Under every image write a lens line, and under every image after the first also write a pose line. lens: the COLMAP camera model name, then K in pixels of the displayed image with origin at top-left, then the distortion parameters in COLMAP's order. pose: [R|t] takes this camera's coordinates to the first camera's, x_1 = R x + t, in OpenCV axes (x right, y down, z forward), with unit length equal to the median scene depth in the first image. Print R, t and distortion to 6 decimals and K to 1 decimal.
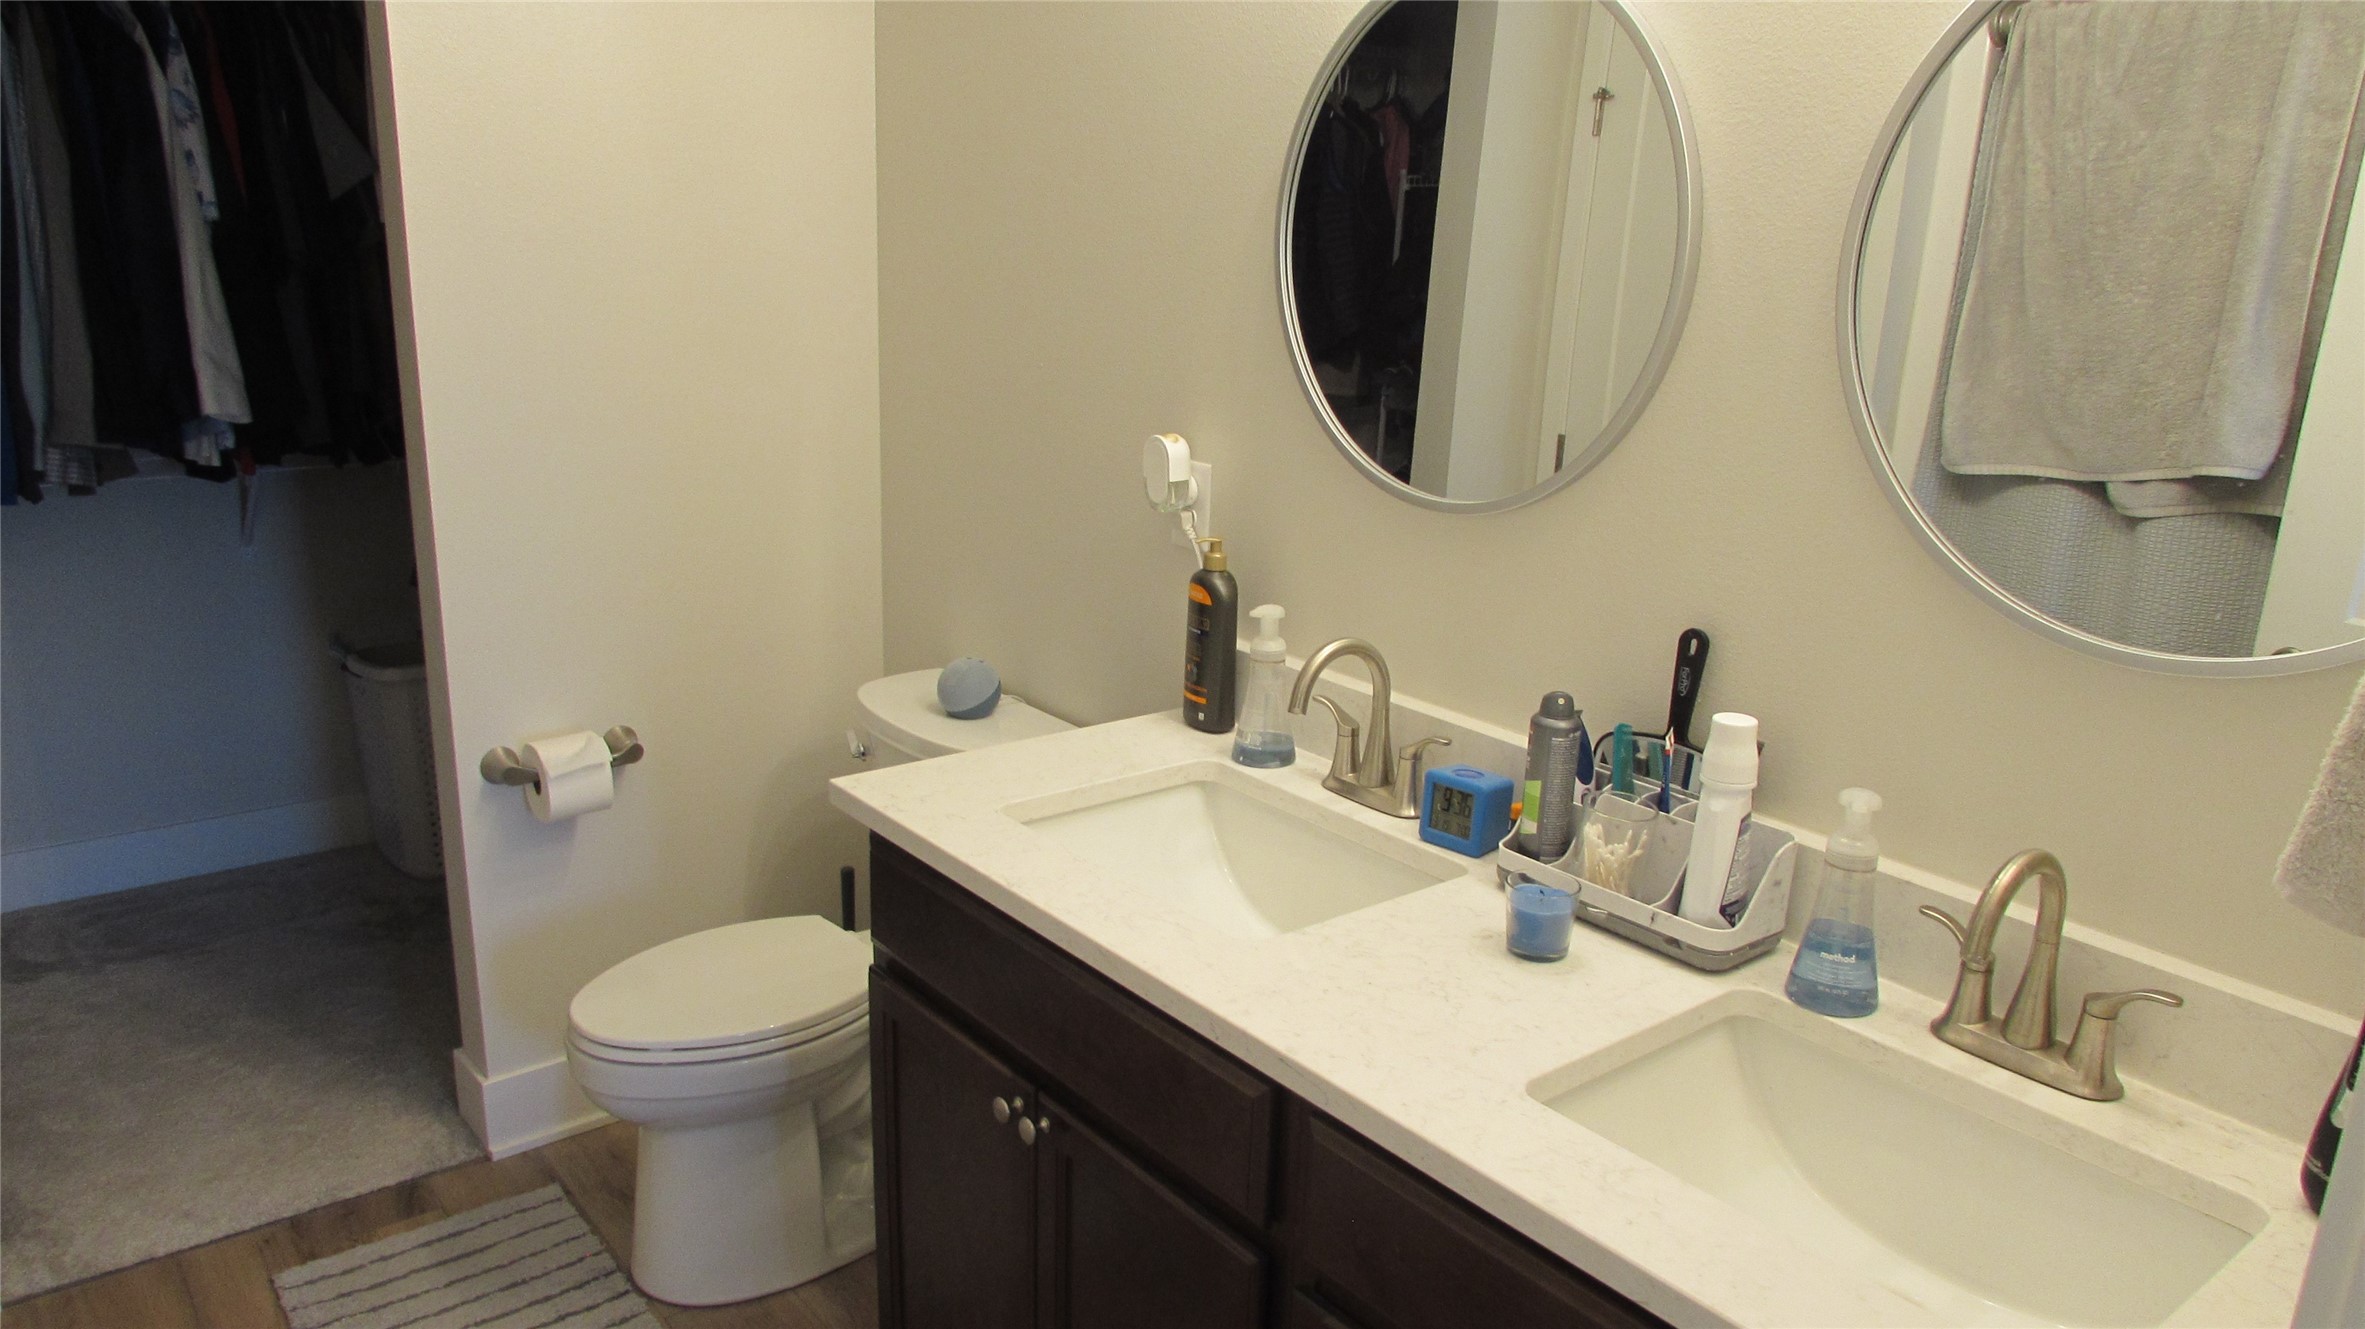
lens RADIAL K [[1684.1, 0, 1186.5], [0, 1684.1, 681.3], [0, 0, 1]] dist [-0.034211, 0.021002]
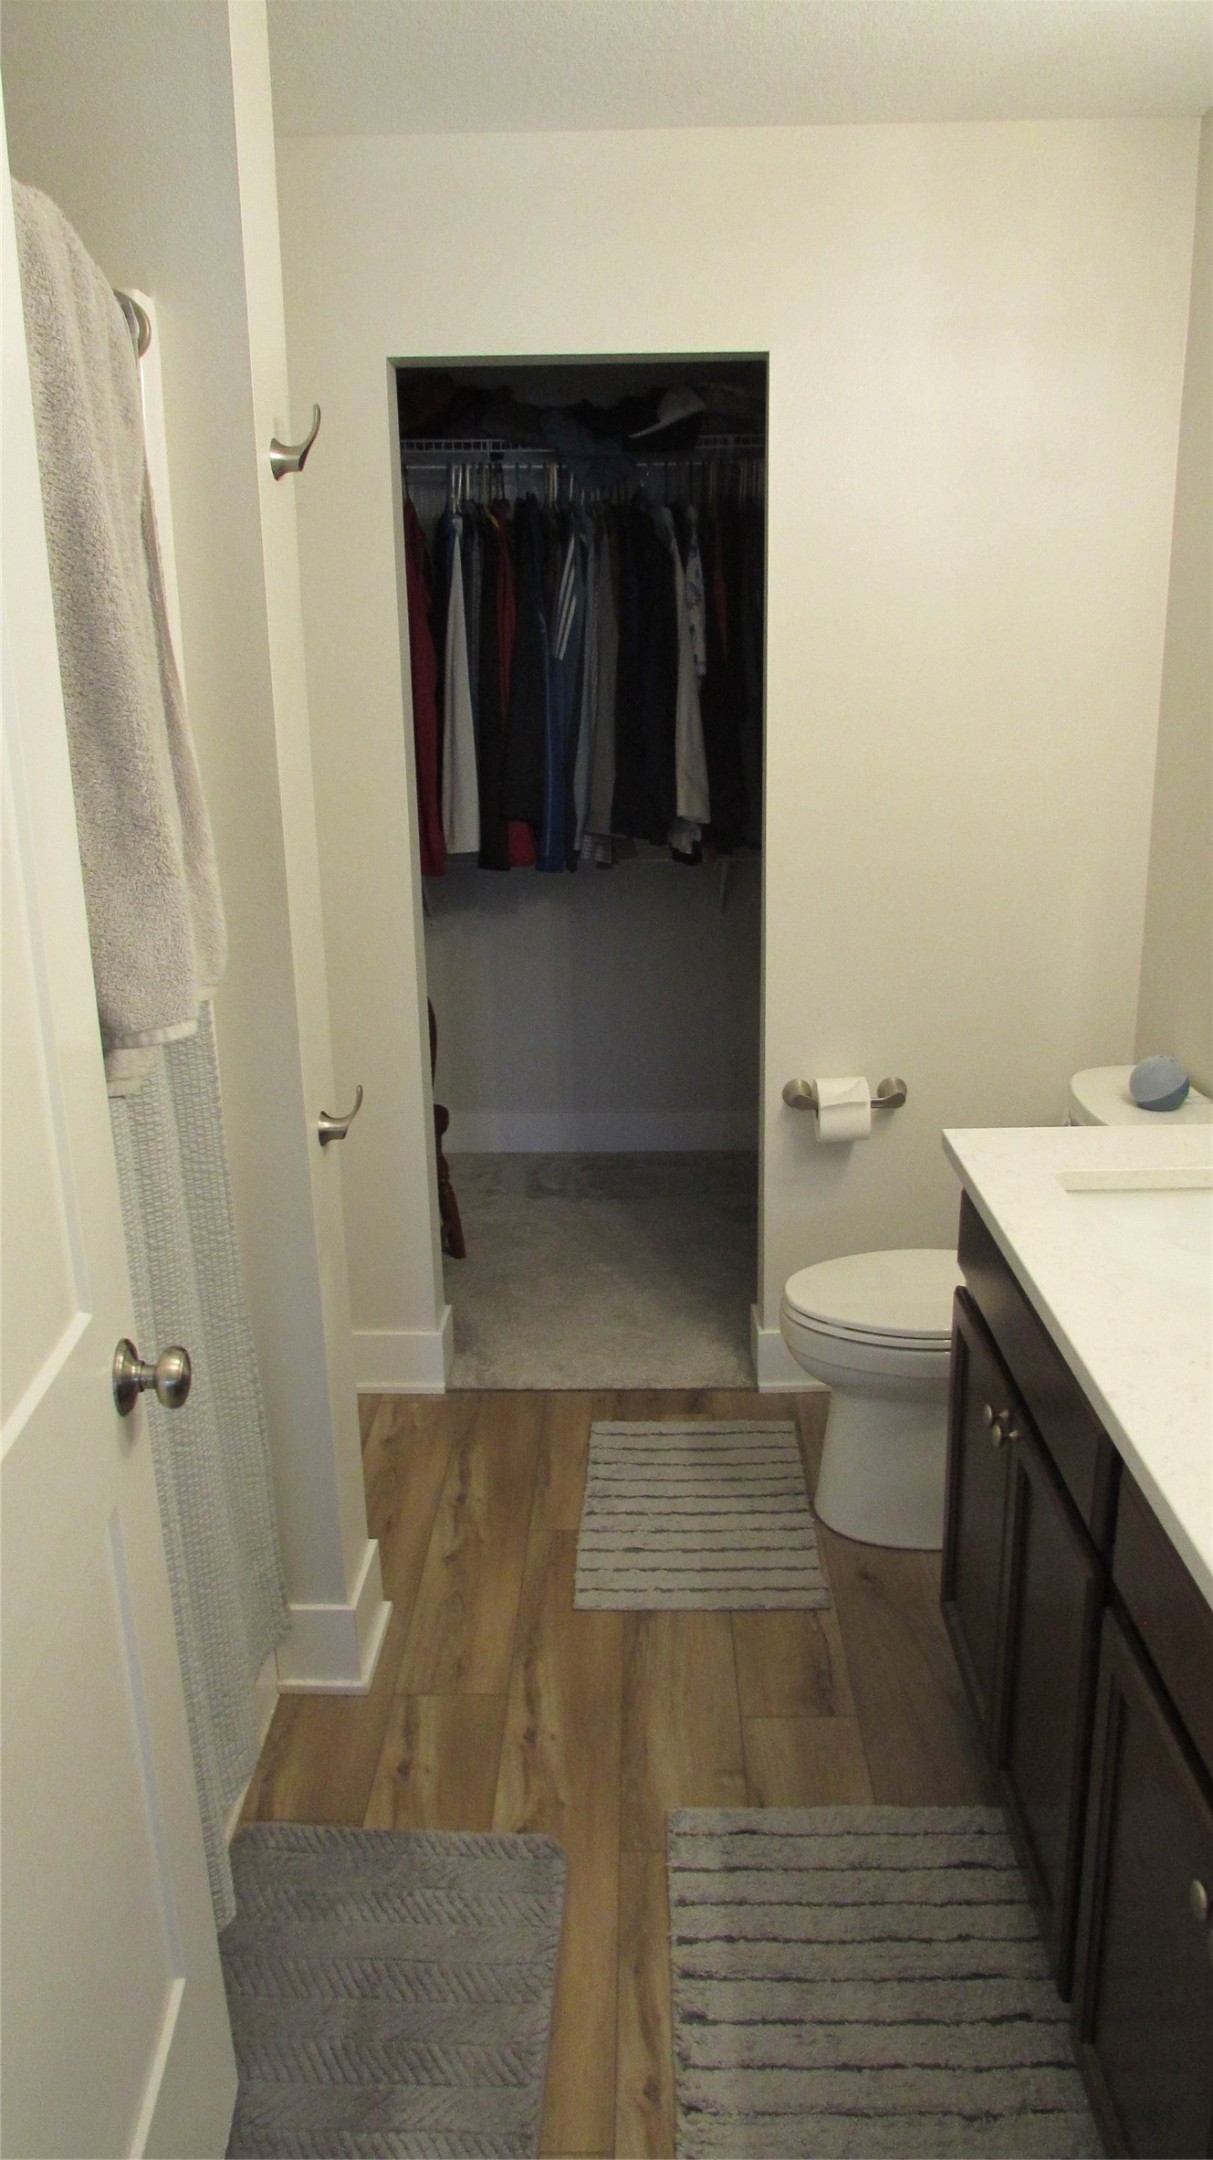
lens RADIAL K [[1538.1, 0, 597.8], [0, 1538.1, 1071.5], [0, 0, 1]] dist [-0.034211, 0.021002]
pose [[0.769798, 0.136008, -0.623629, 0.212599], [-0.135673, 0.989573, 0.048344, -0.003168], [0.623702, 0.047394, 0.780224, -0.030619]]
